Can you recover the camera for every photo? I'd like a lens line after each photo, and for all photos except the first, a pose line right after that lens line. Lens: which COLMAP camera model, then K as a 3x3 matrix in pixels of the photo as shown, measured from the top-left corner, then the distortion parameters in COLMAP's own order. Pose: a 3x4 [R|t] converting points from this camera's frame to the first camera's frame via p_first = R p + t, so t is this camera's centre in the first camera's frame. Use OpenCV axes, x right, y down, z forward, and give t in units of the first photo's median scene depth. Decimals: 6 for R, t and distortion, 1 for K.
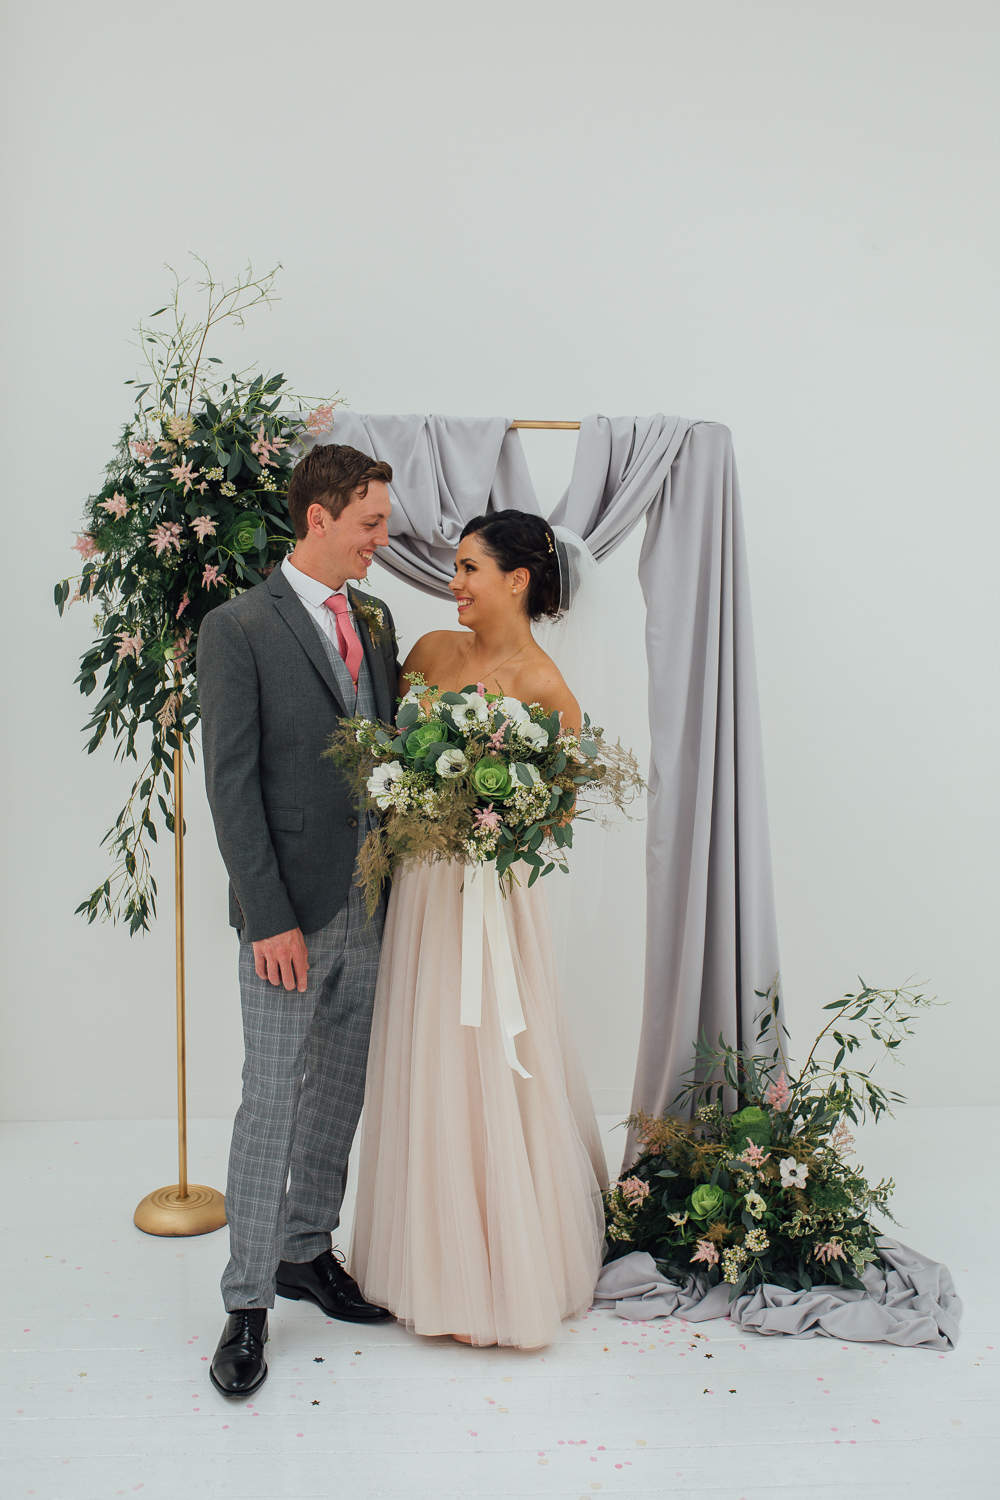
lens RADIAL K [[1506.1, 0, 493.0], [0, 1506.1, 742.9], [0, 0, 1]] dist [-0.126119, 0.000000]
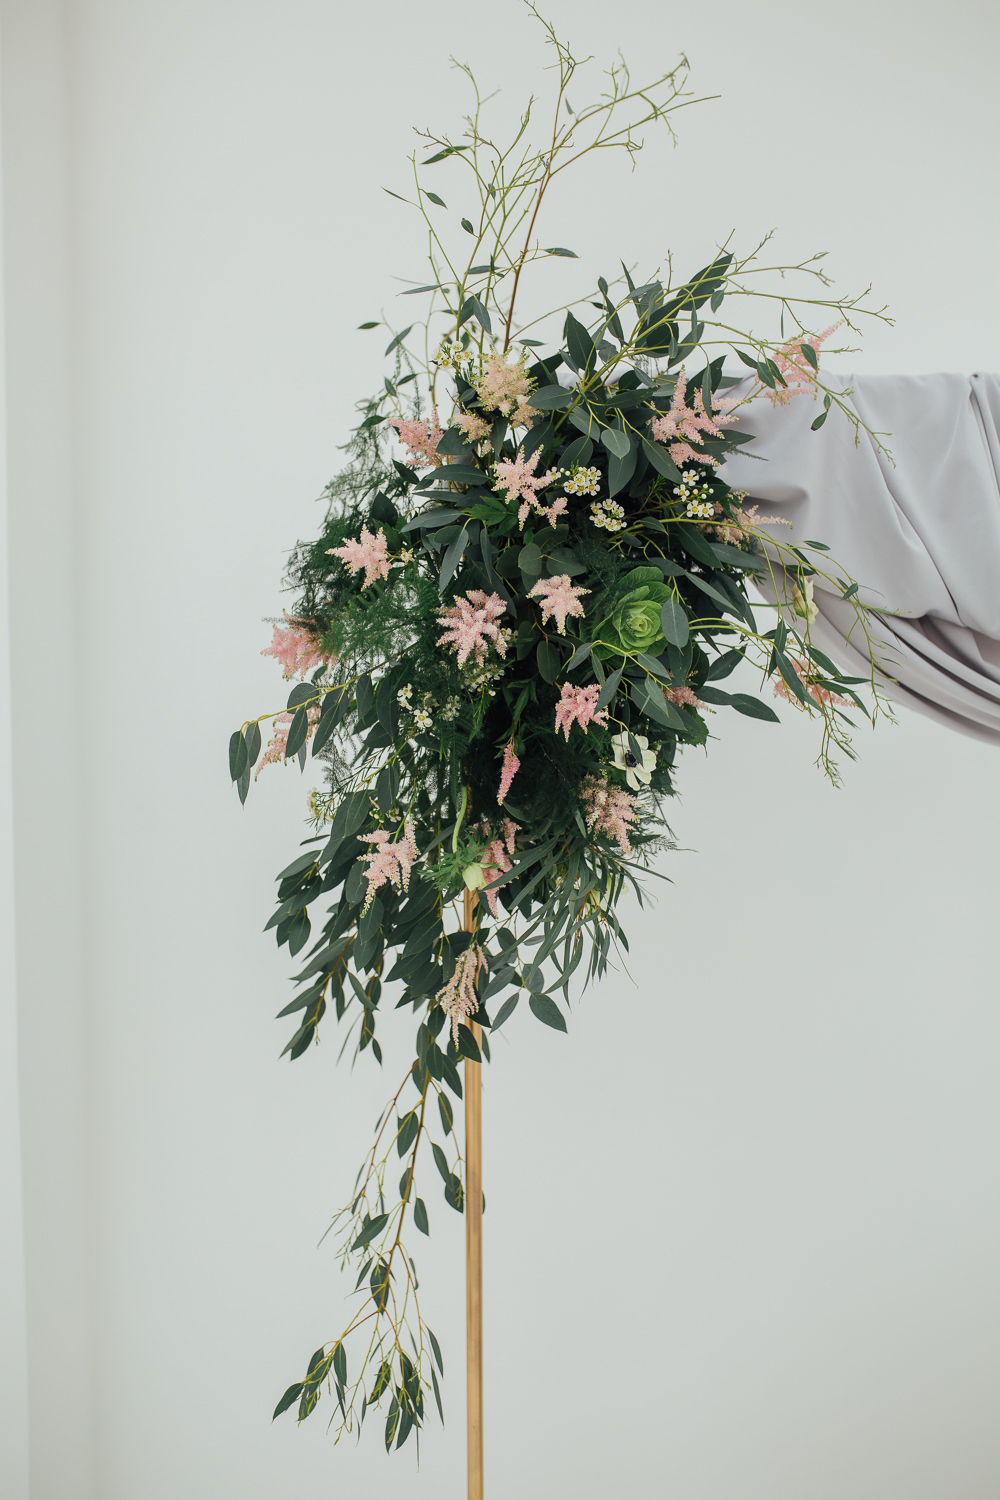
lens RADIAL K [[1506.1, 0, 502.2], [0, 1506.1, 757.7], [0, 0, 1]] dist [-0.126119, 0.000000]
pose [[0.996041, -0.017410, -0.087171, -0.166448], [0.011608, 0.997710, -0.066627, -0.065044], [0.088131, 0.065352, 0.993963, 0.535946]]
